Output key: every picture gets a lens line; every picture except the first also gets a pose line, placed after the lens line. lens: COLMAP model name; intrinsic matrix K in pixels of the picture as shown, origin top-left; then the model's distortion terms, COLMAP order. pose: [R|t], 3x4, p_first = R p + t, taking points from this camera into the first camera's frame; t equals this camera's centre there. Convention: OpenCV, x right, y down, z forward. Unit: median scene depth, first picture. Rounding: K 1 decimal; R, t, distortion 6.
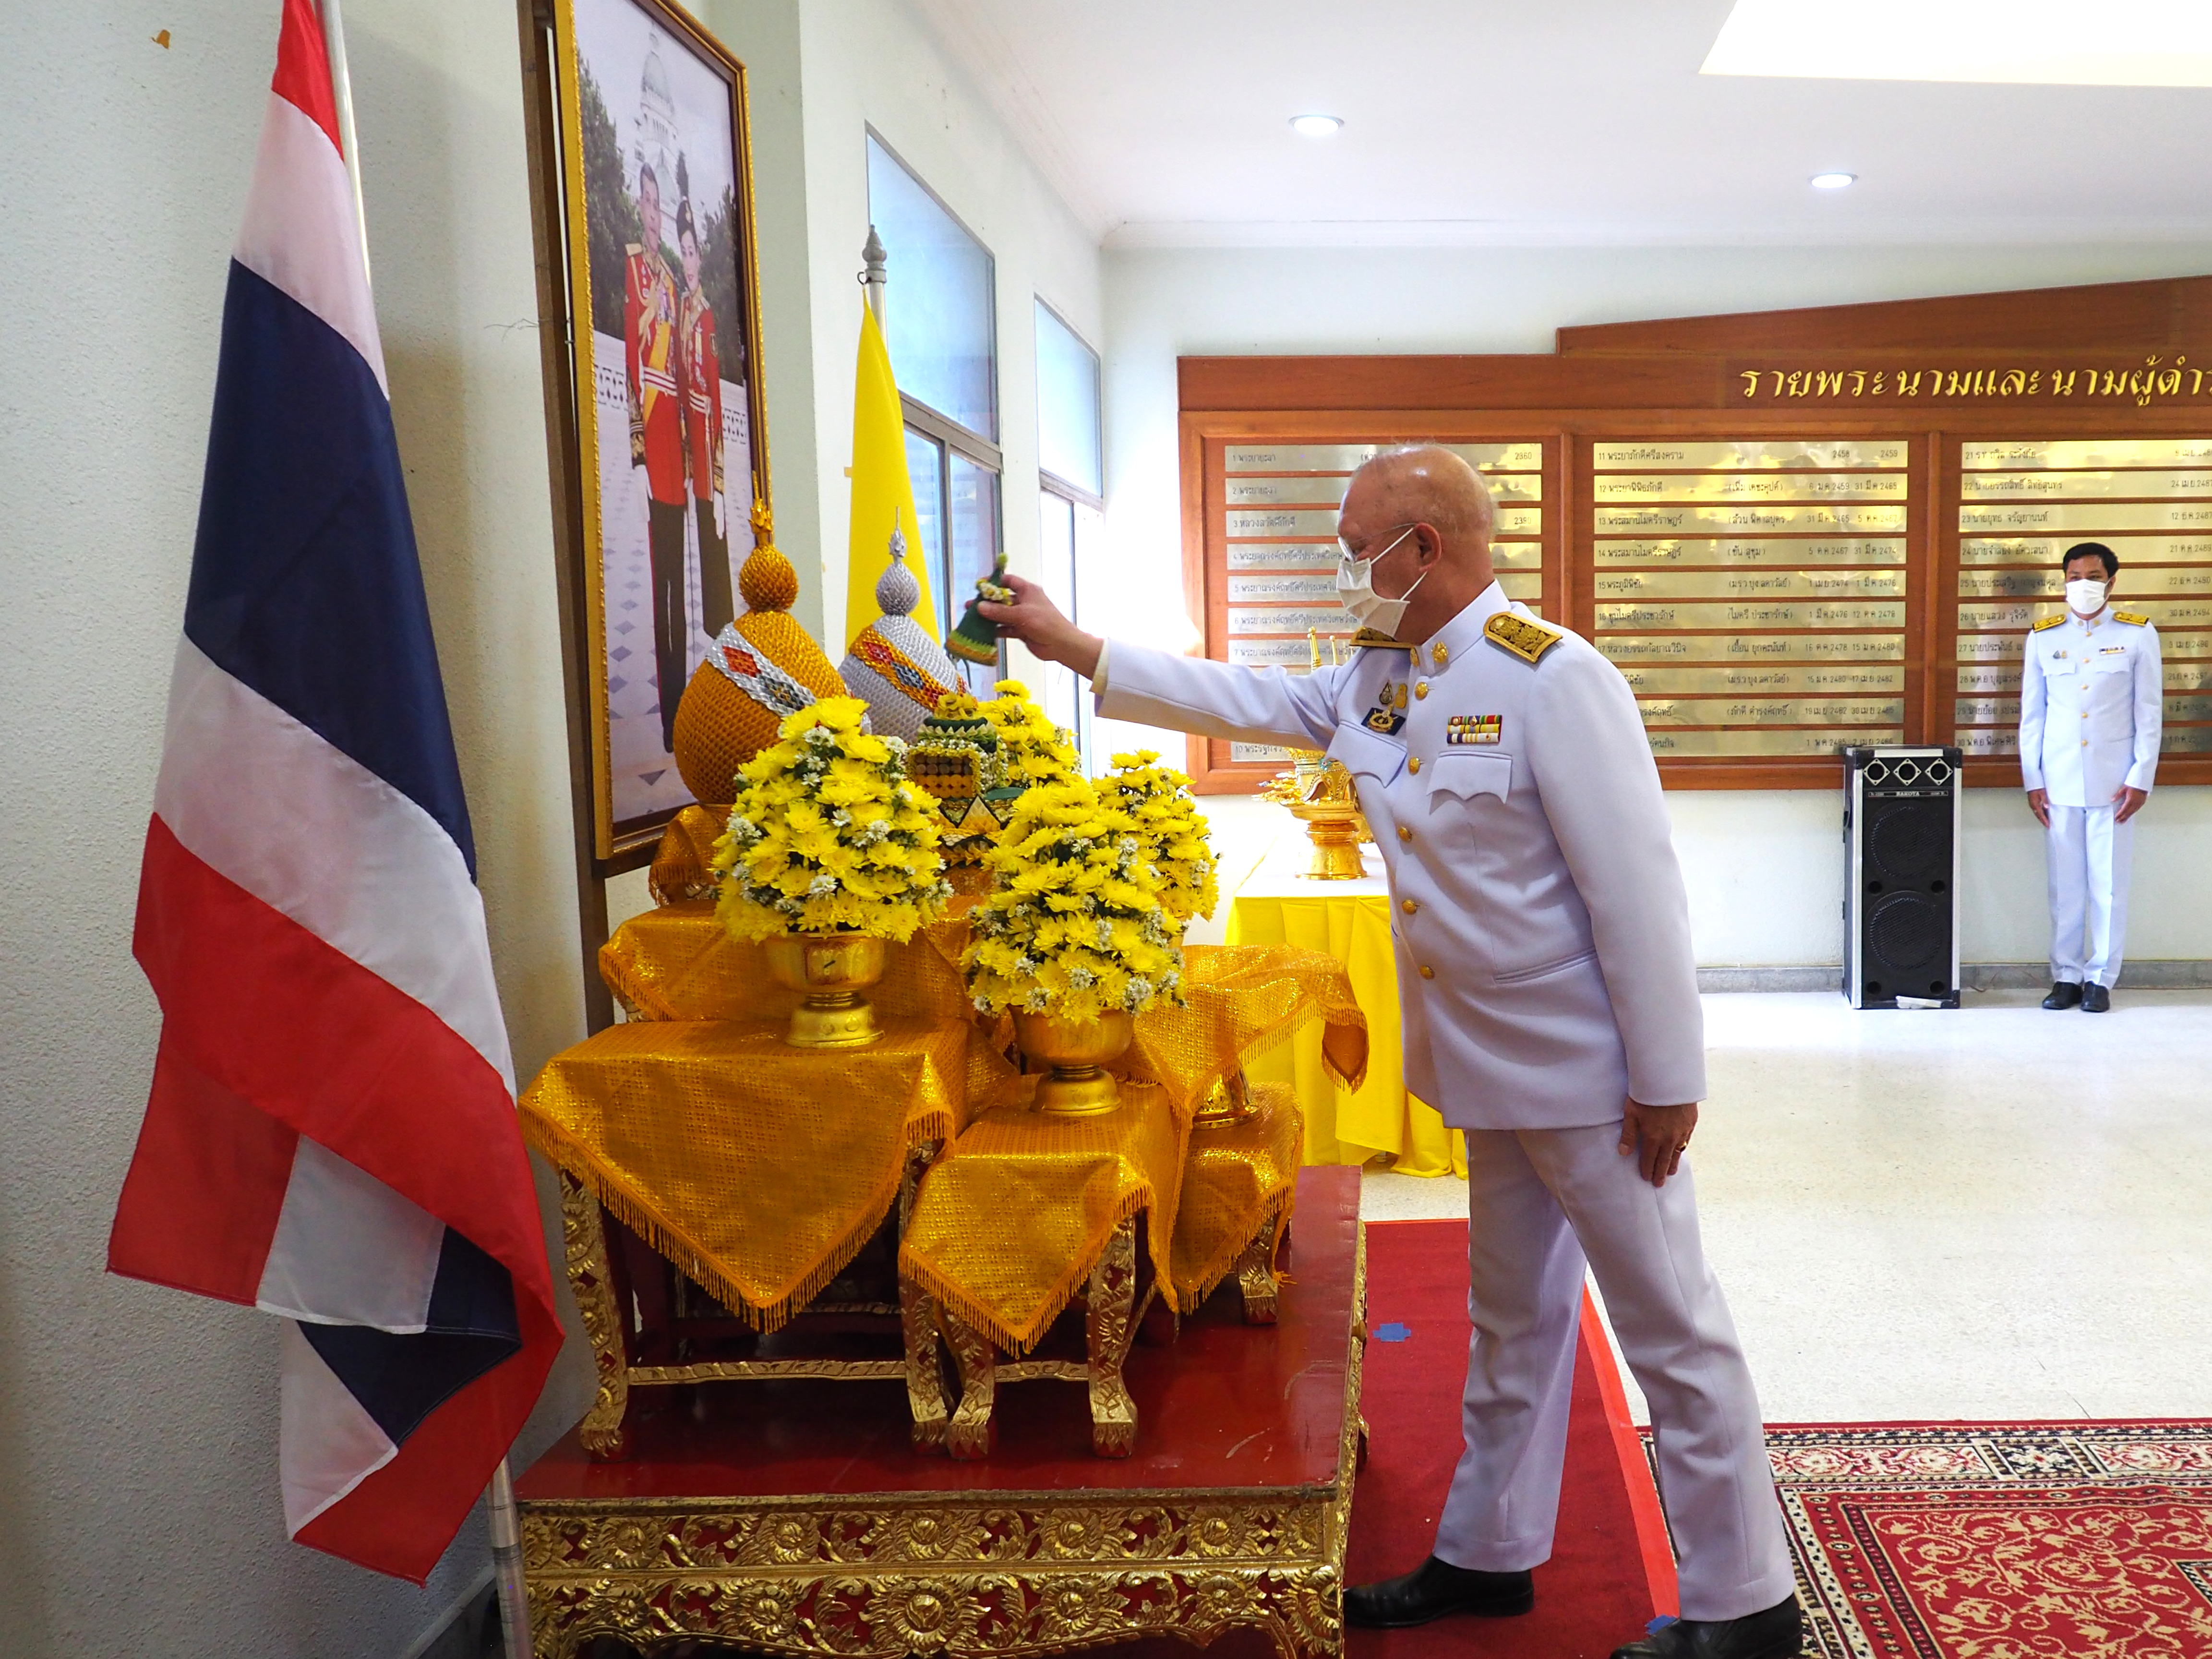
lens RADIAL K [[2035.4, 0, 1398.0], [0, 2035.4, 894.9], [0, 0, 1]] dist [-0.021106, 0.002755]
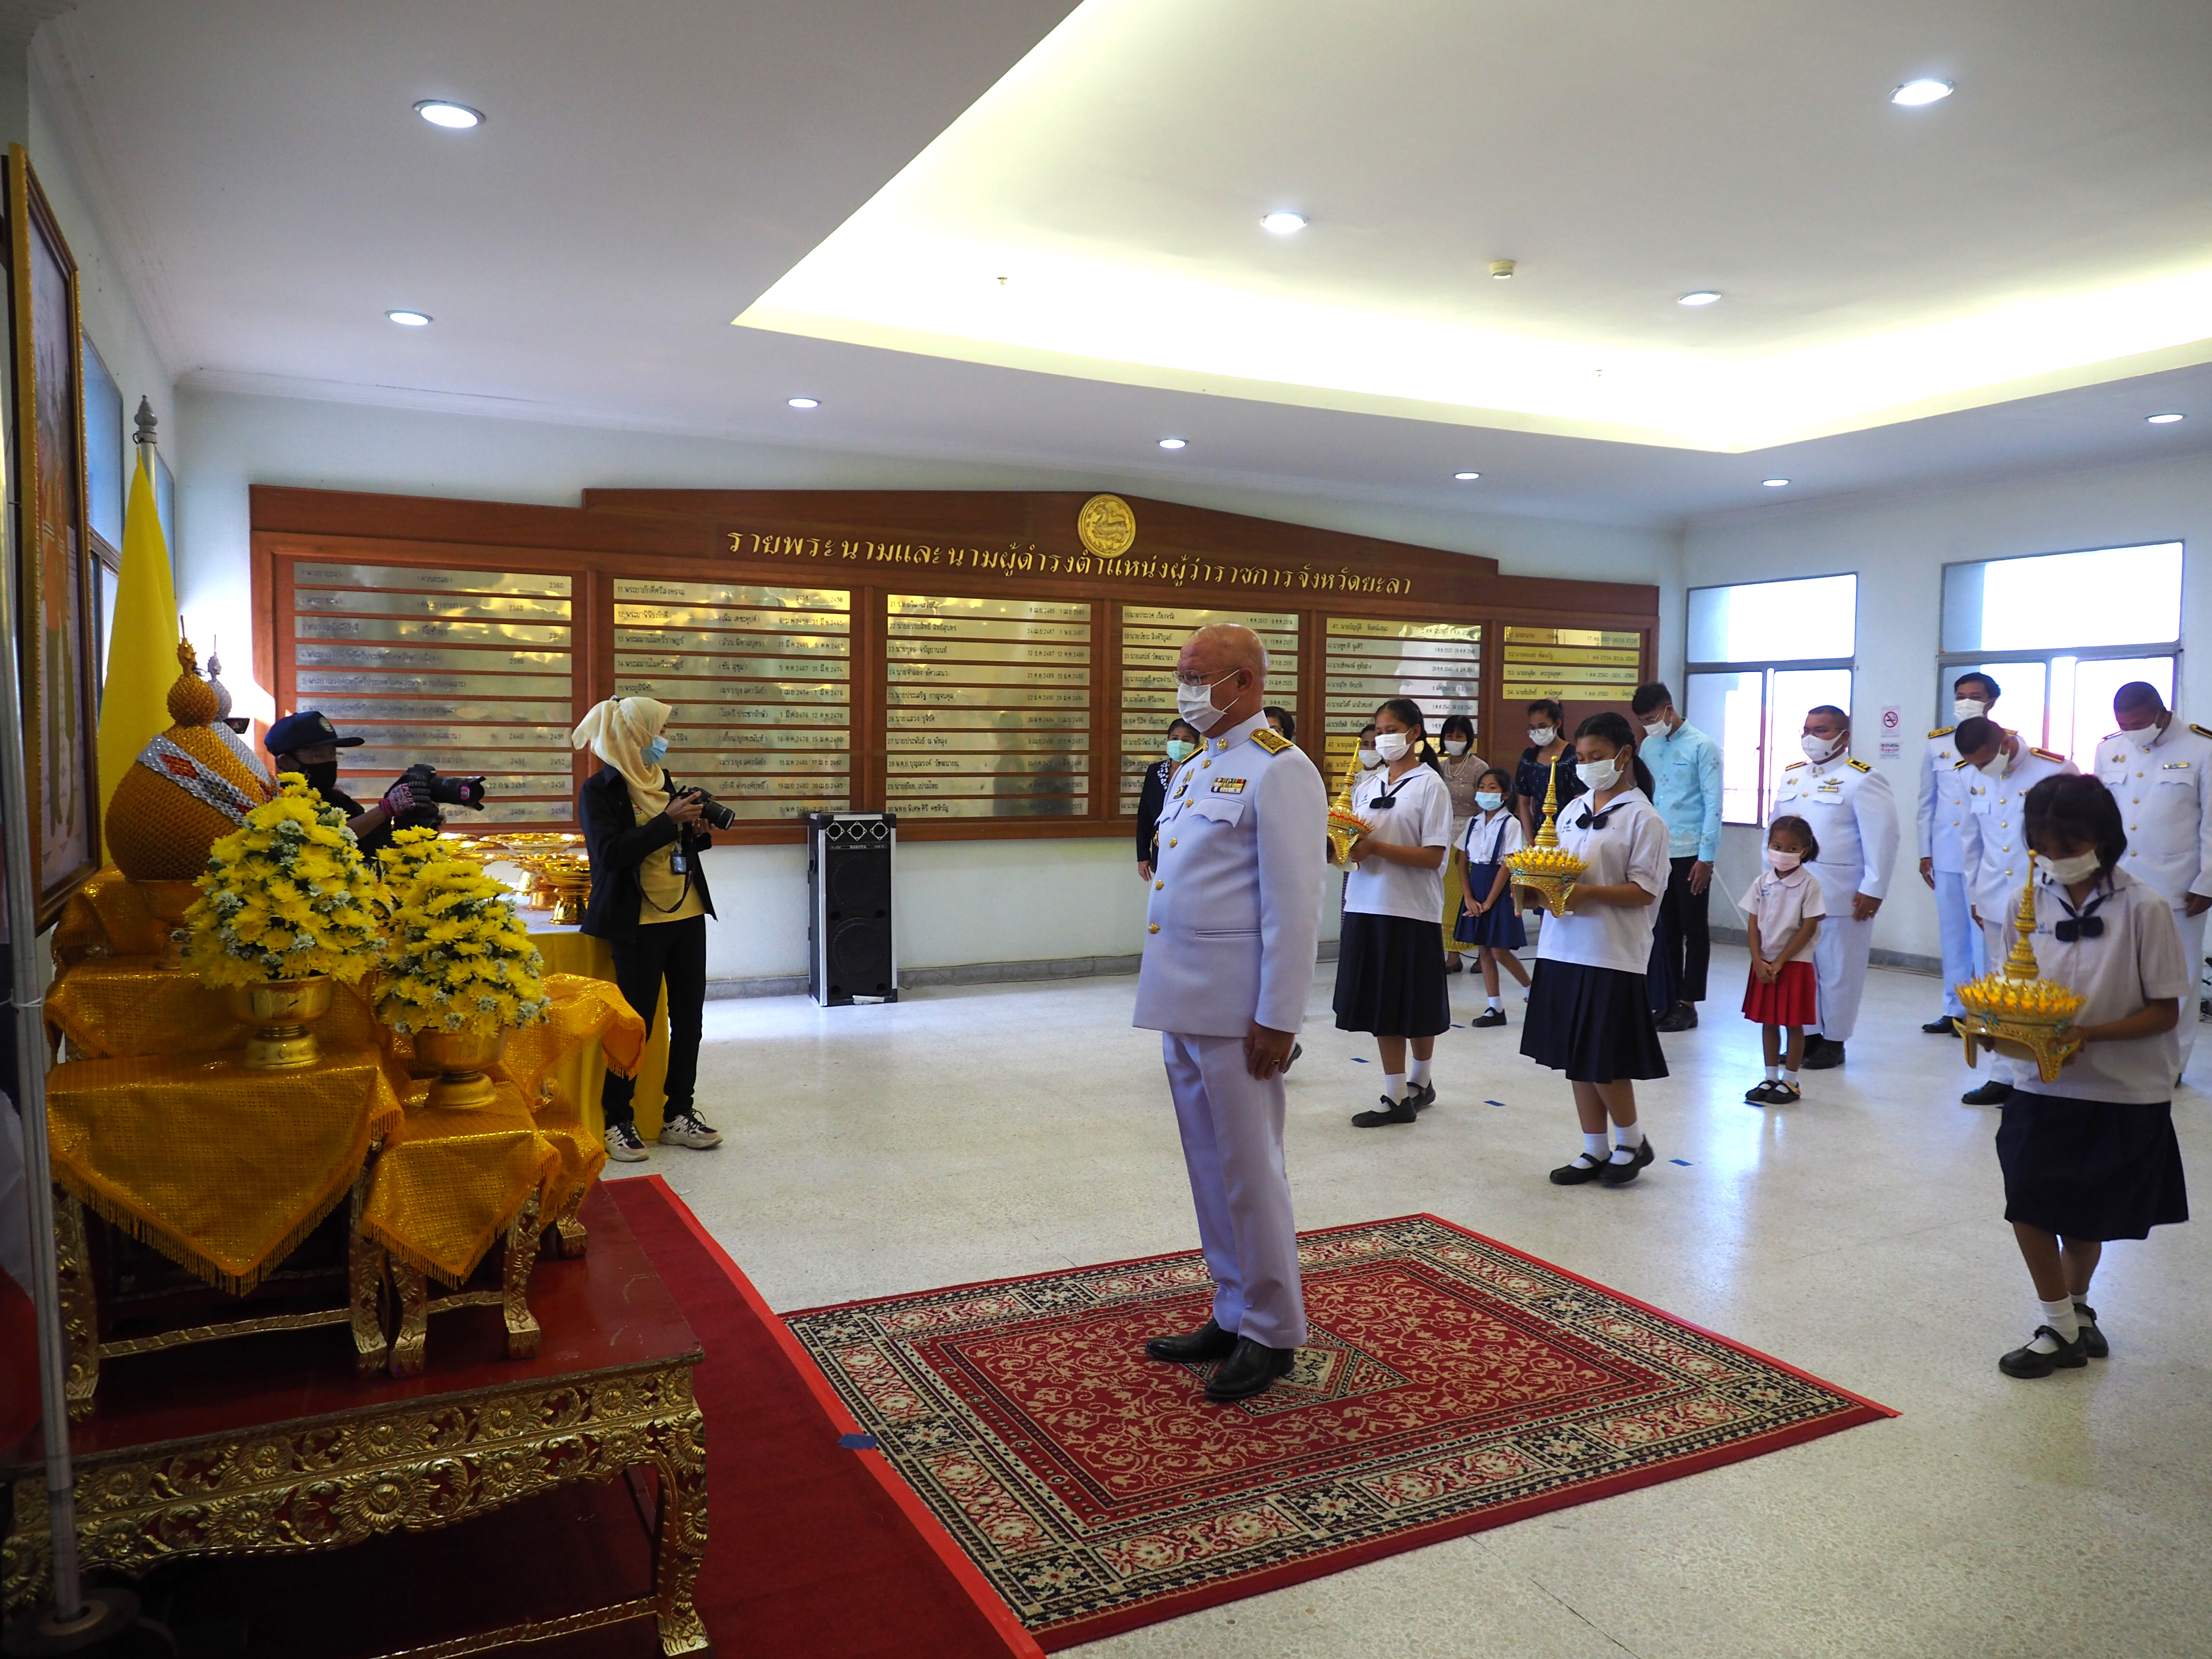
lens RADIAL K [[1602.0, 0, 1106.0], [0, 1602.0, 829.5], [0, 0, 1]] dist [-0.014188, 0.000921]
pose [[0.896822, -0.006591, 0.442342, -0.215588], [0.031698, 0.998276, -0.049391, -0.007830], [-0.441254, 0.058316, 0.895485, -0.118152]]
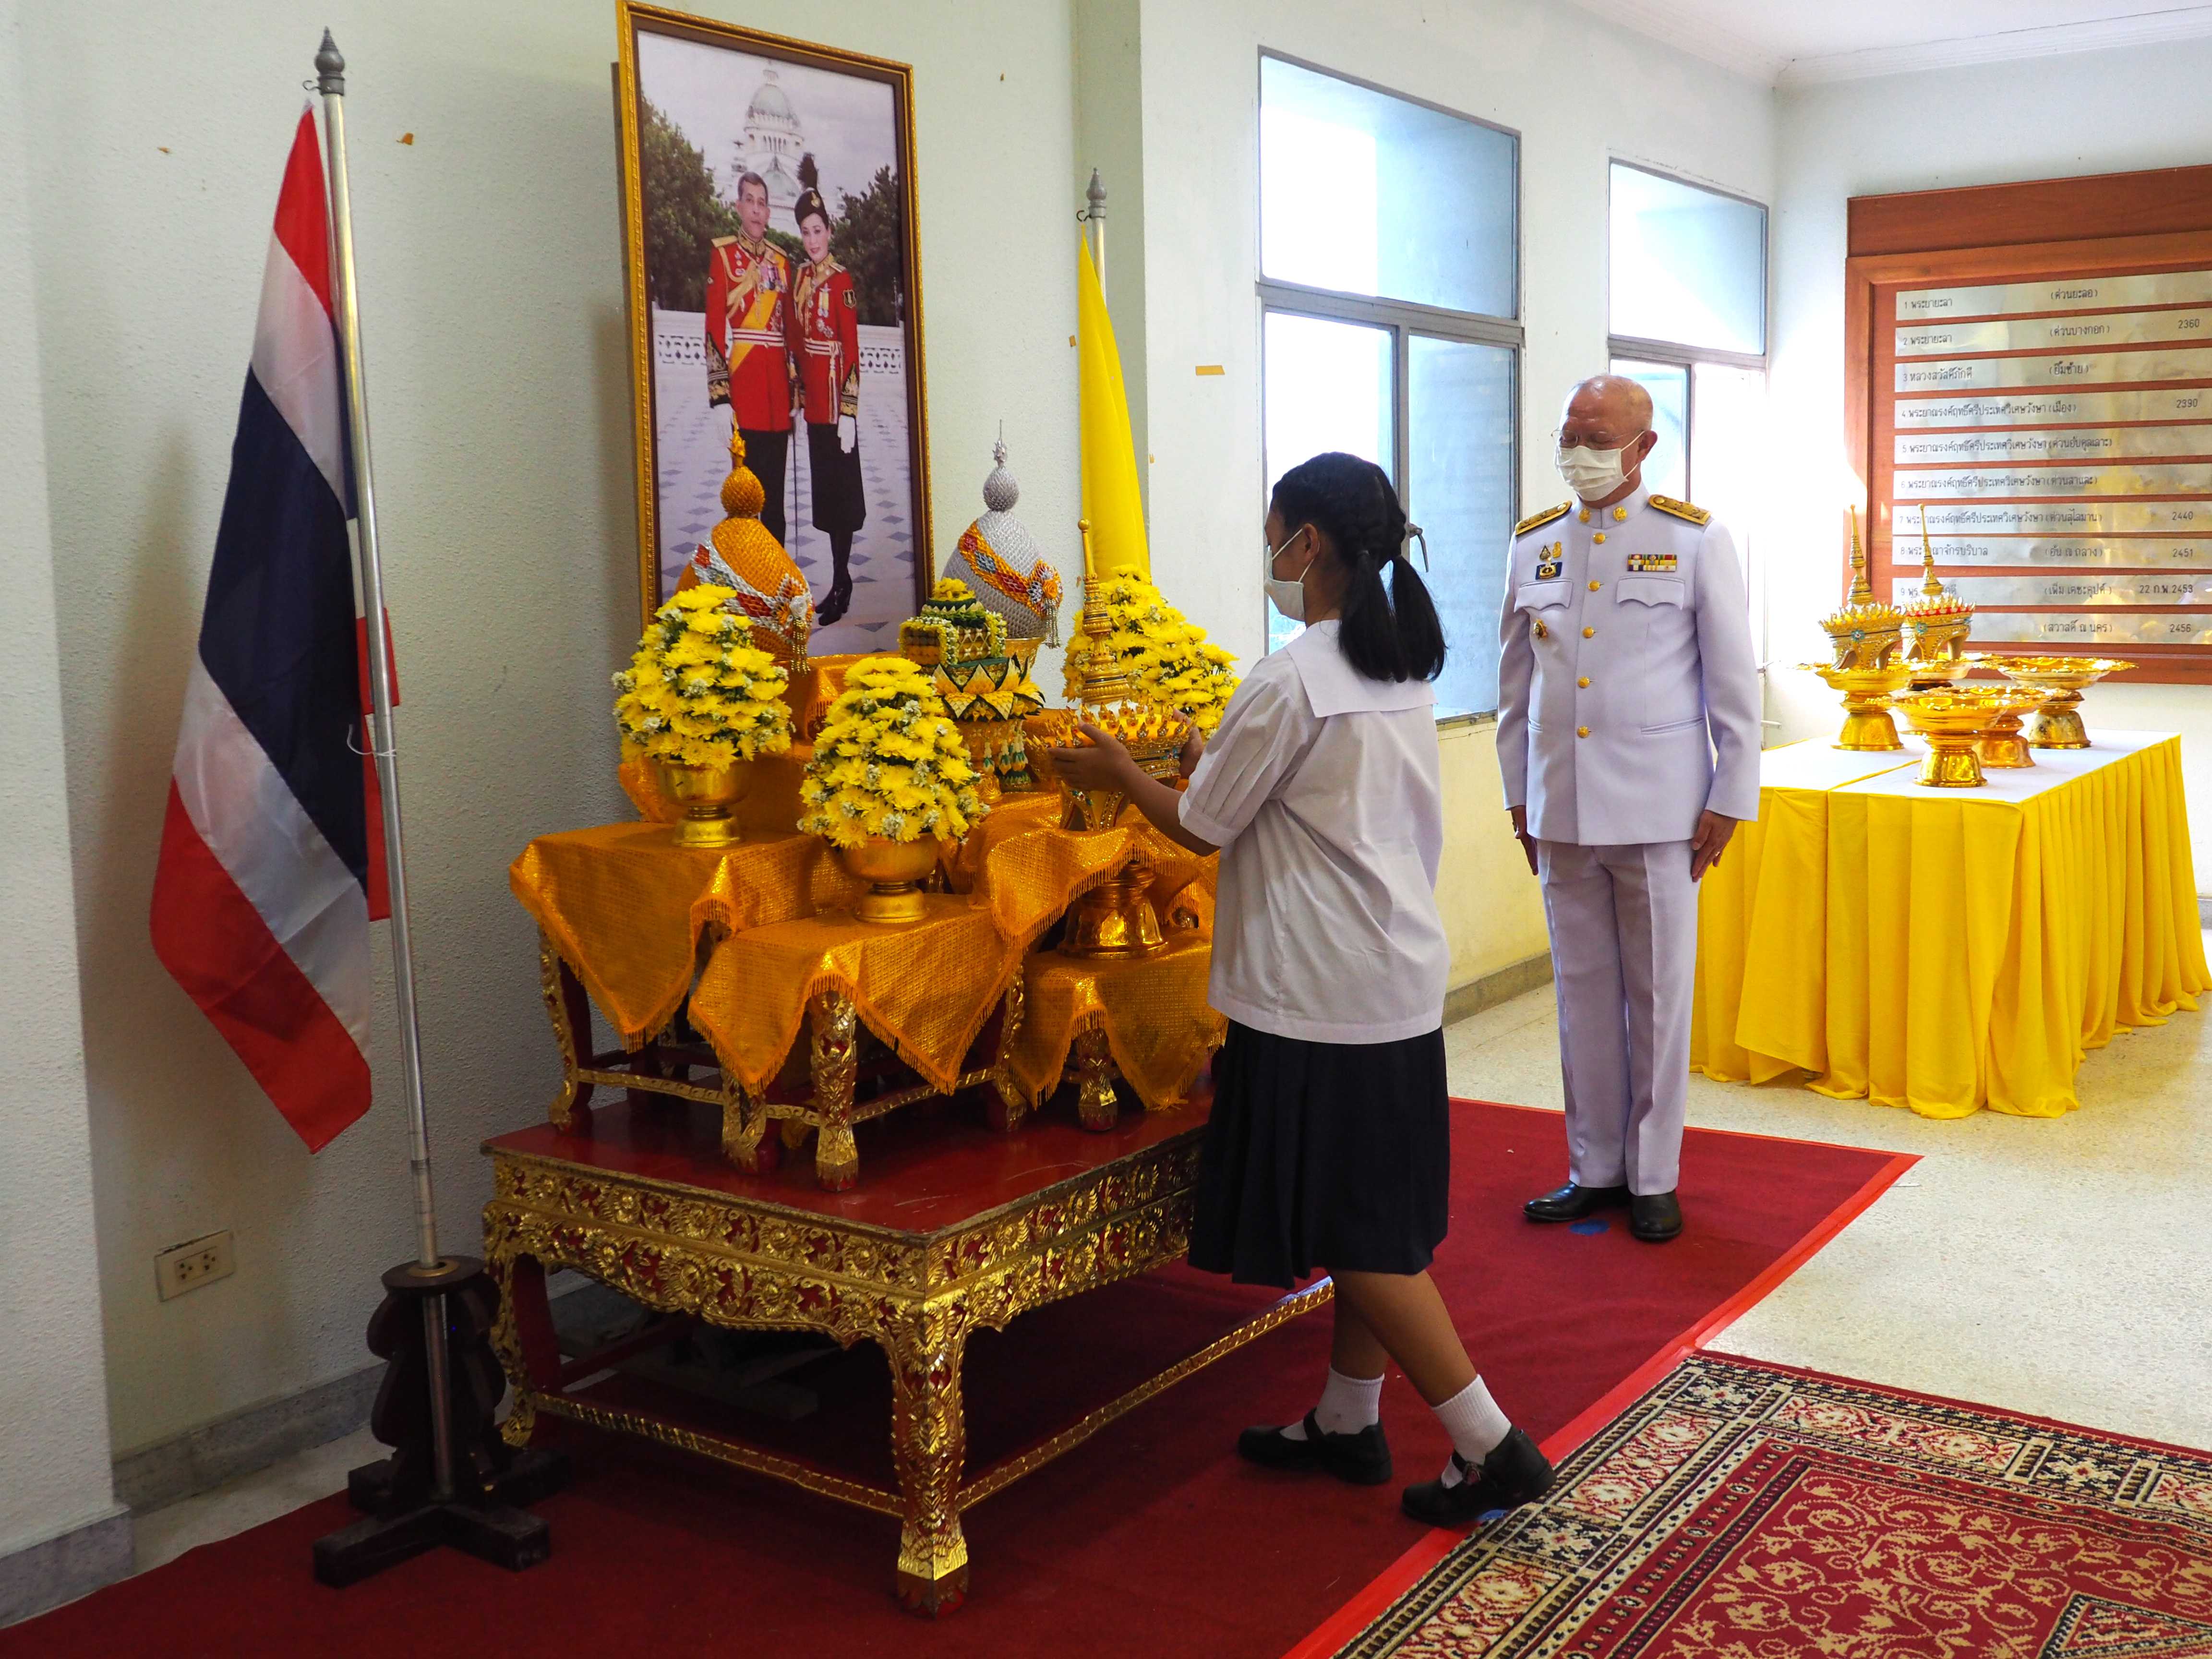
lens RADIAL K [[2245.9, 0, 1114.2], [0, 2245.9, 740.2], [0, 0, 1]] dist [-0.005861, -0.001268]
pose [[0.812304, 0.052266, -0.580888, 0.660019], [-0.060505, 0.998154, 0.005201, -0.016251], [0.580088, 0.030921, 0.813967, -0.032116]]
